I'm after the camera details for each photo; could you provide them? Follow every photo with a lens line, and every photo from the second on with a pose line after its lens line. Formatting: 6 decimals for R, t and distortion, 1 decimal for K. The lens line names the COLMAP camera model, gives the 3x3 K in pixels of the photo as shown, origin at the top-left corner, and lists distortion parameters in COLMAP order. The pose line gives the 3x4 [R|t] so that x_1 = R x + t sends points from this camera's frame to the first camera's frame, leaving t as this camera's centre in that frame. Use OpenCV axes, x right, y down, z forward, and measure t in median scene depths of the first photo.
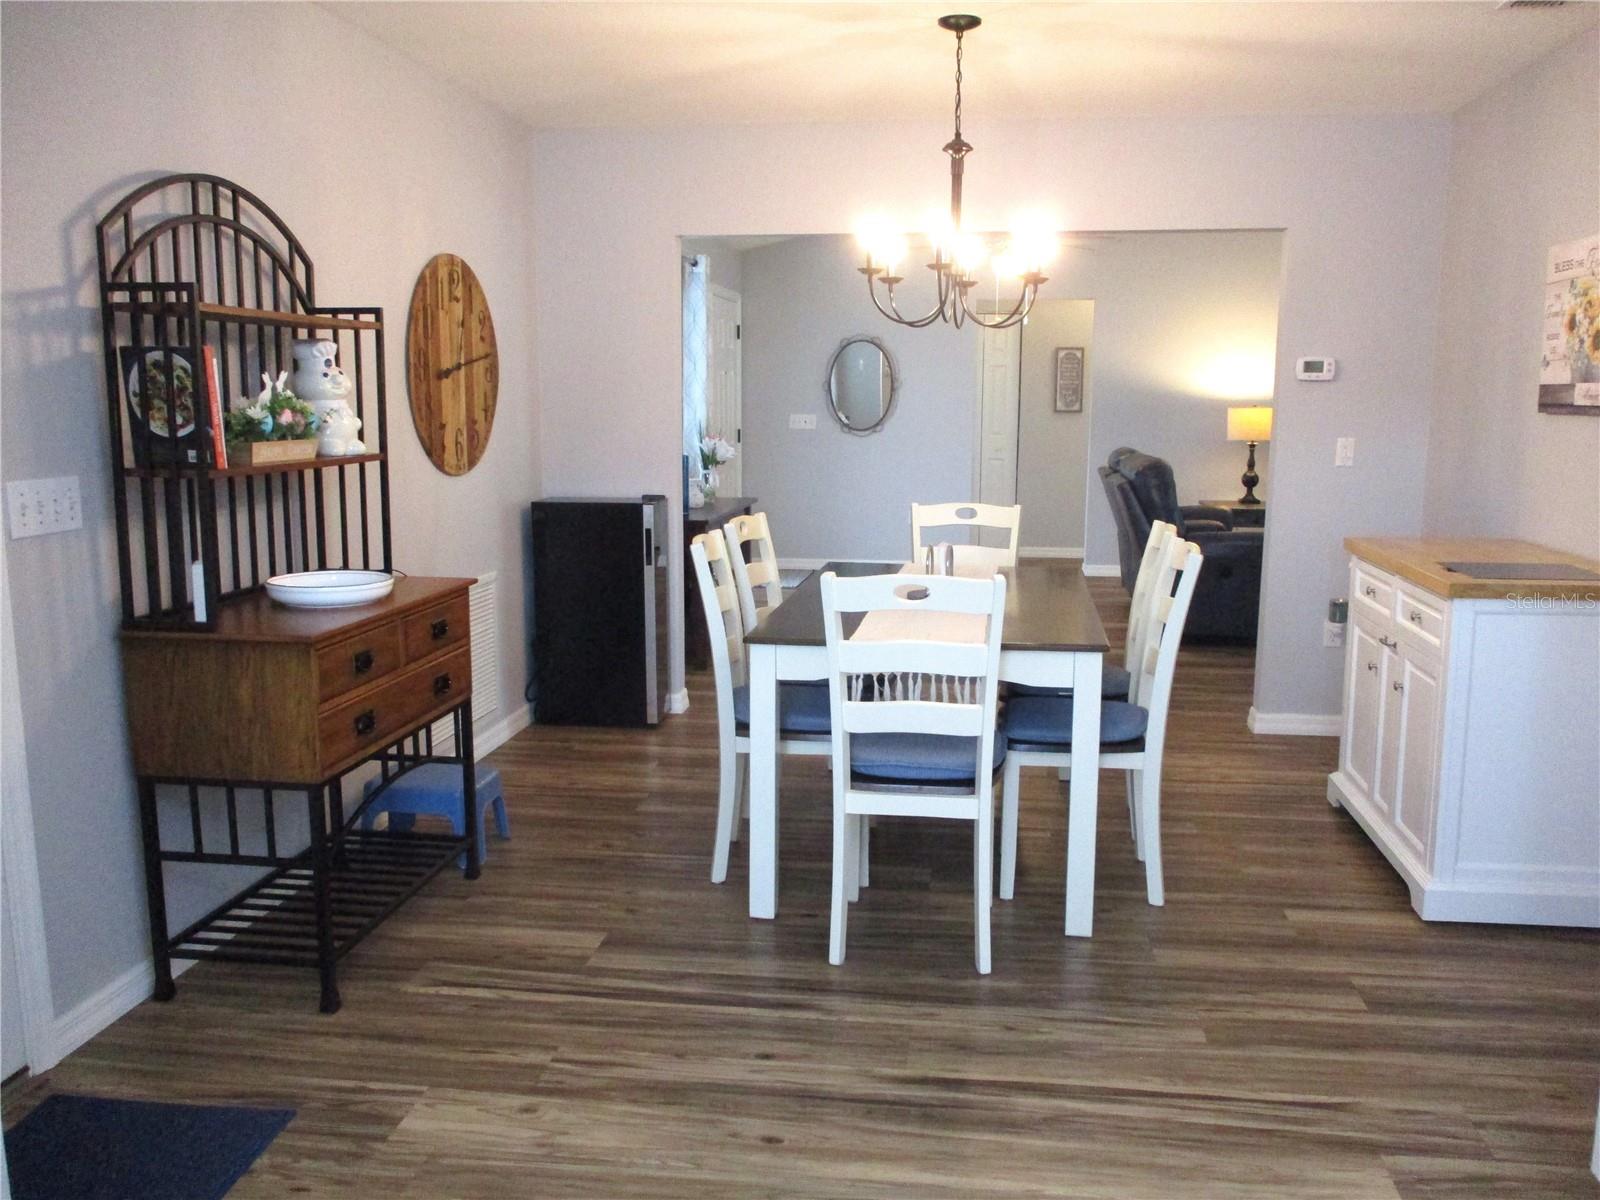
lens RADIAL K [[1342.6, 0, 800.6], [0, 1342.6, 596.5], [0, 0, 1]] dist [-0.005641, -0.000717]
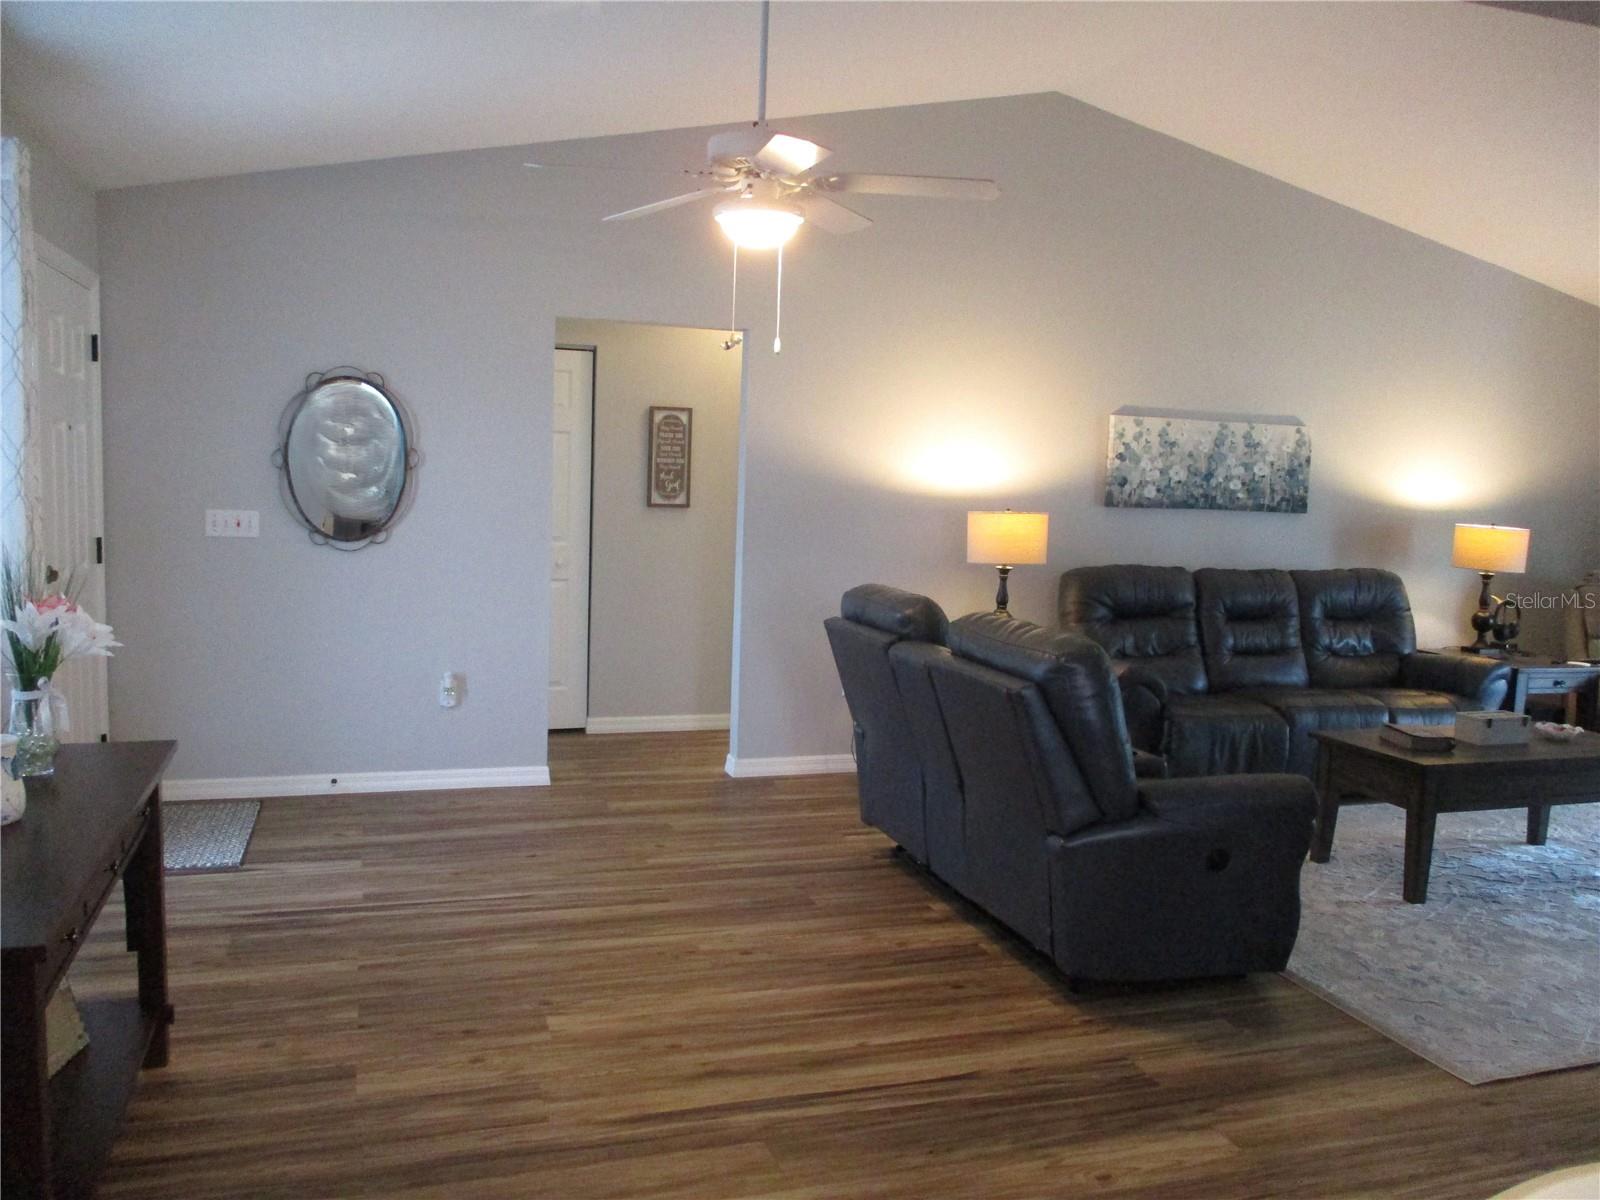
lens RADIAL K [[1342.6, 0, 799.1], [0, 1342.6, 606.4], [0, 0, 1]] dist [-0.005641, -0.000717]
pose [[0.898465, -0.021904, 0.438498, -0.030606], [0.039655, 0.998721, -0.031364, -0.072248], [-0.437250, 0.045568, 0.898185, 0.427164]]
